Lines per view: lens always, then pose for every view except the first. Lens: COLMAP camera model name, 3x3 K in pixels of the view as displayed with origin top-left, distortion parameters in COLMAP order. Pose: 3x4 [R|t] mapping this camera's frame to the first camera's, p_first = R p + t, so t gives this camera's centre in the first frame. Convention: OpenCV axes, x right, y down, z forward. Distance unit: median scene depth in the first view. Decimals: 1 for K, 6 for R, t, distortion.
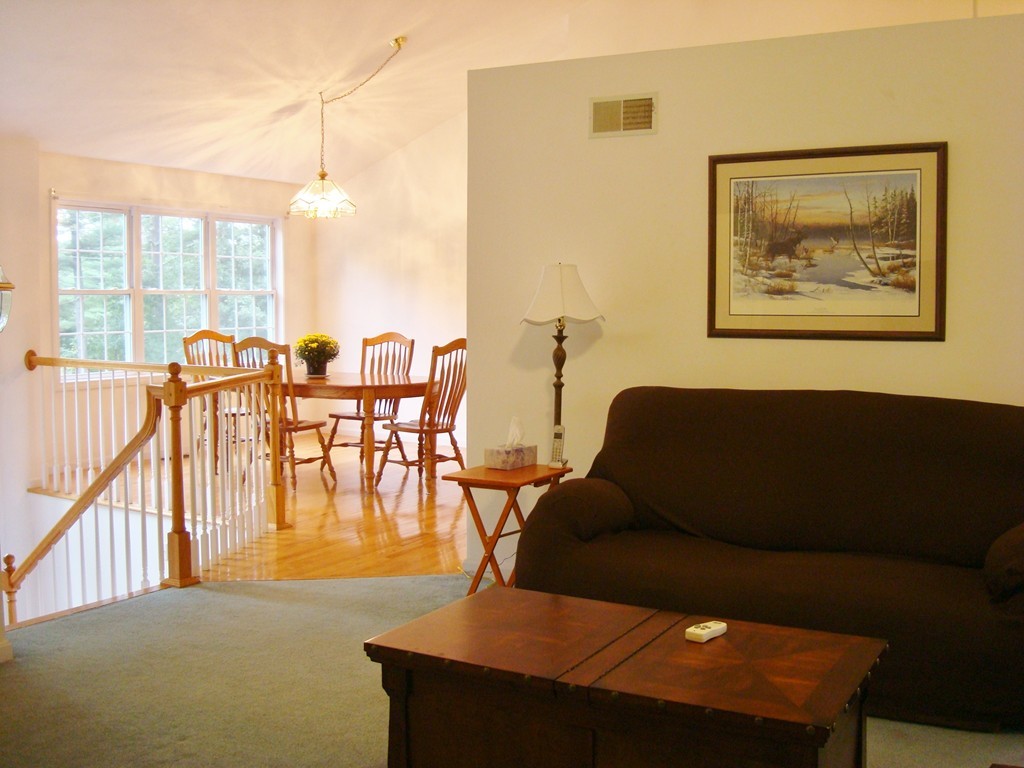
lens RADIAL K [[1098.6, 0, 512.4], [0, 1098.6, 386.1], [0, 0, 1]] dist [-0.105892, 0.000000]
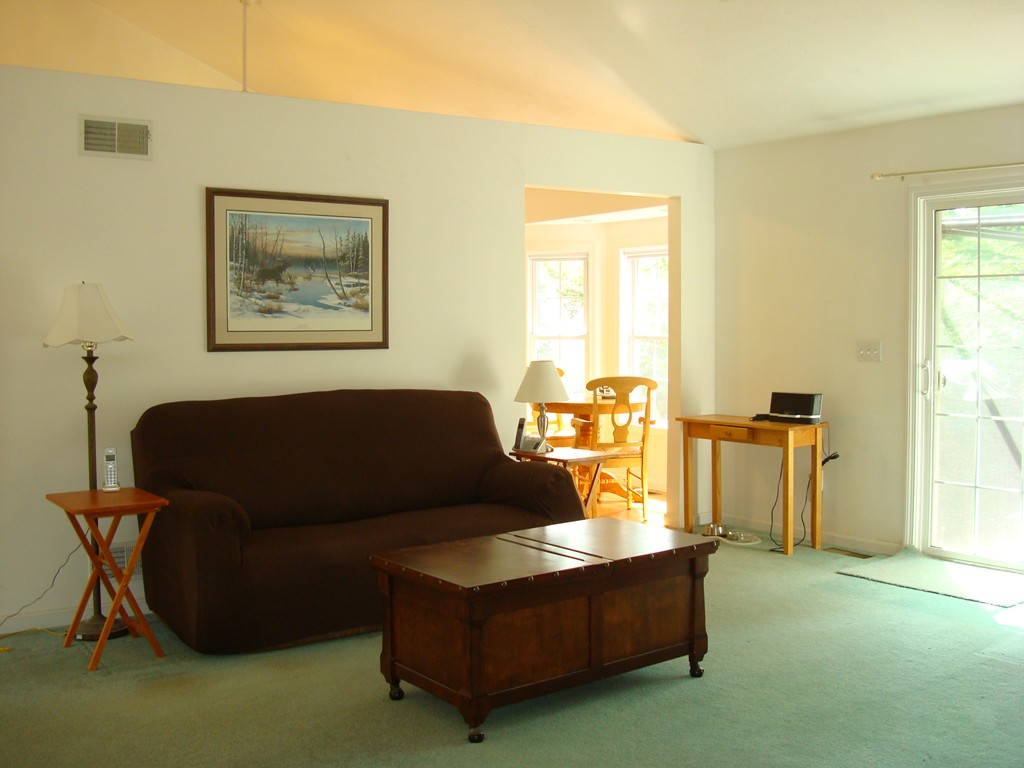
lens RADIAL K [[1098.6, 0, 515.9], [0, 1098.6, 382.9], [0, 0, 1]] dist [-0.105892, 0.000000]
pose [[0.375998, -0.063019, 0.924475, -0.752698], [0.054985, 0.997444, 0.045630, -0.049100], [-0.924988, 0.033675, 0.378502, 0.317758]]
